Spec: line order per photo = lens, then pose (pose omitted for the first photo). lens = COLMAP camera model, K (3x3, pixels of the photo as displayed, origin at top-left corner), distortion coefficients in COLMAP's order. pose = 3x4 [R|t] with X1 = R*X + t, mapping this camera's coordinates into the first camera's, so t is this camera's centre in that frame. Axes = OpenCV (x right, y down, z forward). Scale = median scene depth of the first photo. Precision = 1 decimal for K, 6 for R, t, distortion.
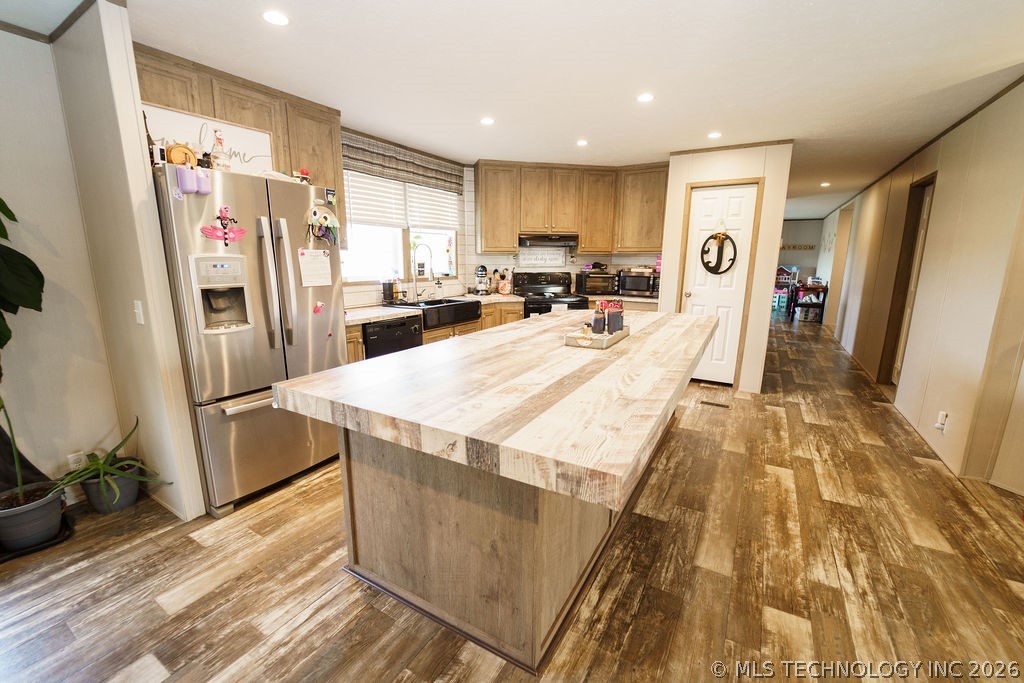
lens RADIAL K [[418.4, 0, 508.3], [0, 418.4, 345.2], [0, 0, 1]] dist [-0.021249, -0.000600]
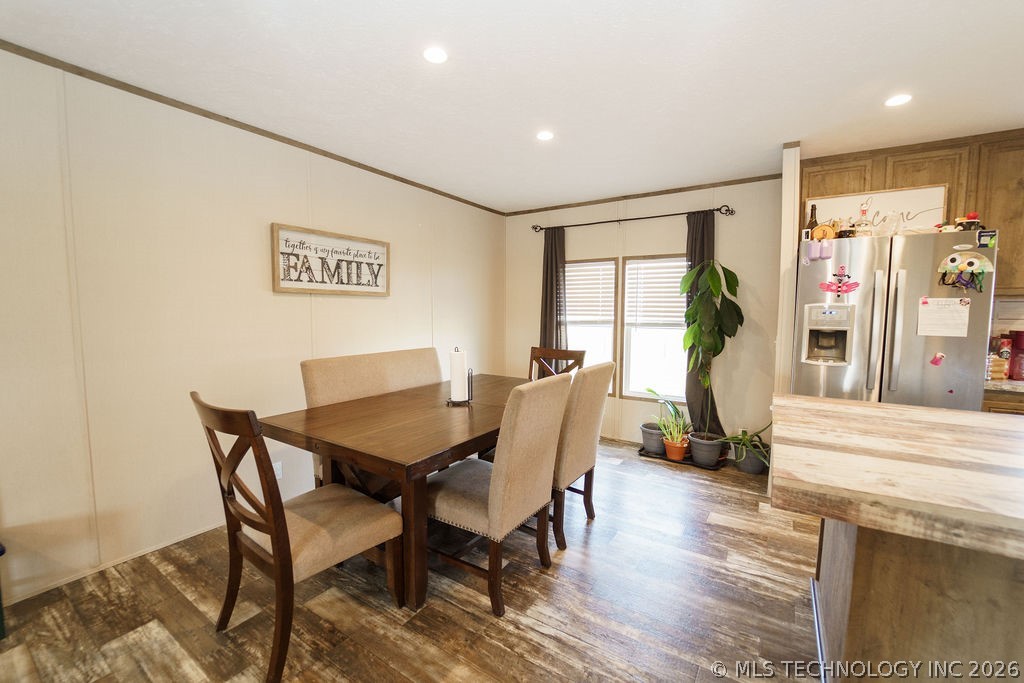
lens RADIAL K [[418.4, 0, 508.3], [0, 418.4, 345.2], [0, 0, 1]] dist [-0.021249, -0.000600]
pose [[-0.040437, 0.075546, -0.996322, 0.294456], [-0.207827, 0.974694, 0.082341, 0.002672], [0.977329, 0.210392, -0.023714, 0.043550]]
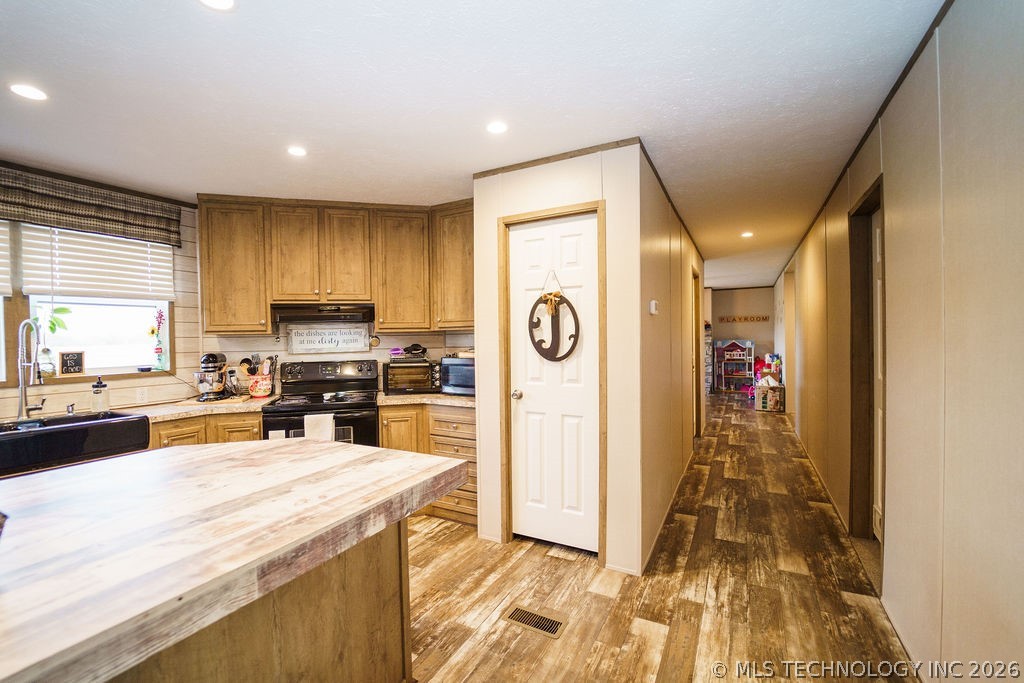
lens RADIAL K [[431.7, 0, 508.0], [0, 431.7, 345.9], [0, 0, 1]] dist [-0.022785, -0.000209]
pose [[0.998845, -0.019905, 0.043741, 0.416760], [0.027640, 0.982526, -0.184059, -0.082120], [-0.039313, 0.185055, 0.981941, 0.402917]]
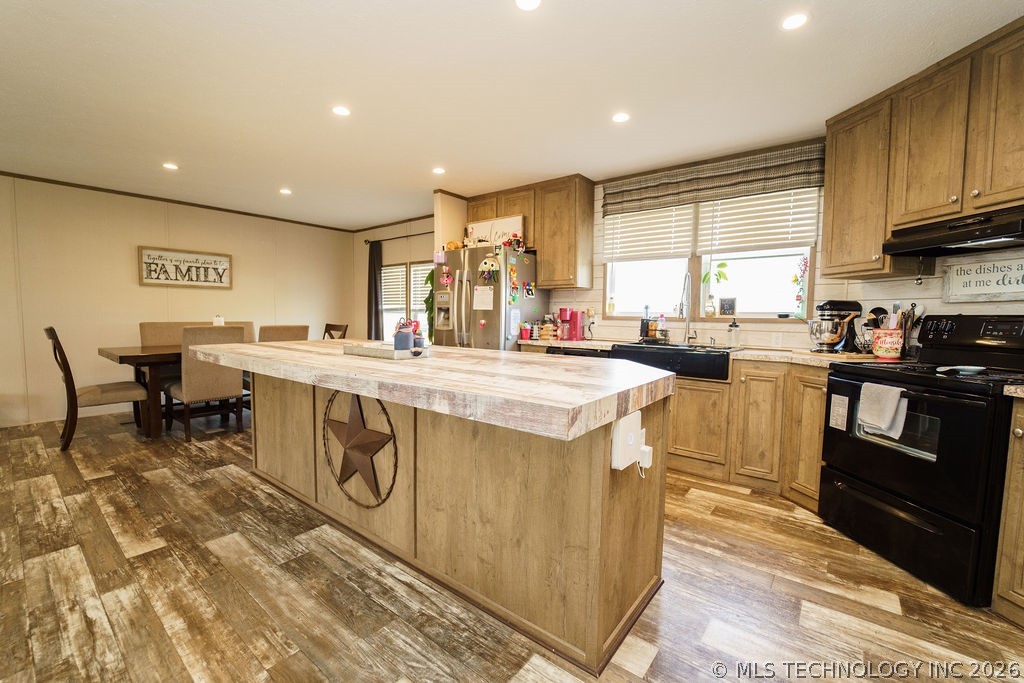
lens RADIAL K [[425.5, 0, 504.1], [0, 425.5, 345.2], [0, 0, 1]] dist [-0.022180, -0.000299]
pose [[-0.135885, 0.065203, -0.988577, 0.644618], [-0.213944, 0.972357, 0.093540, -0.105911], [0.967349, 0.224211, -0.118179, 0.763671]]
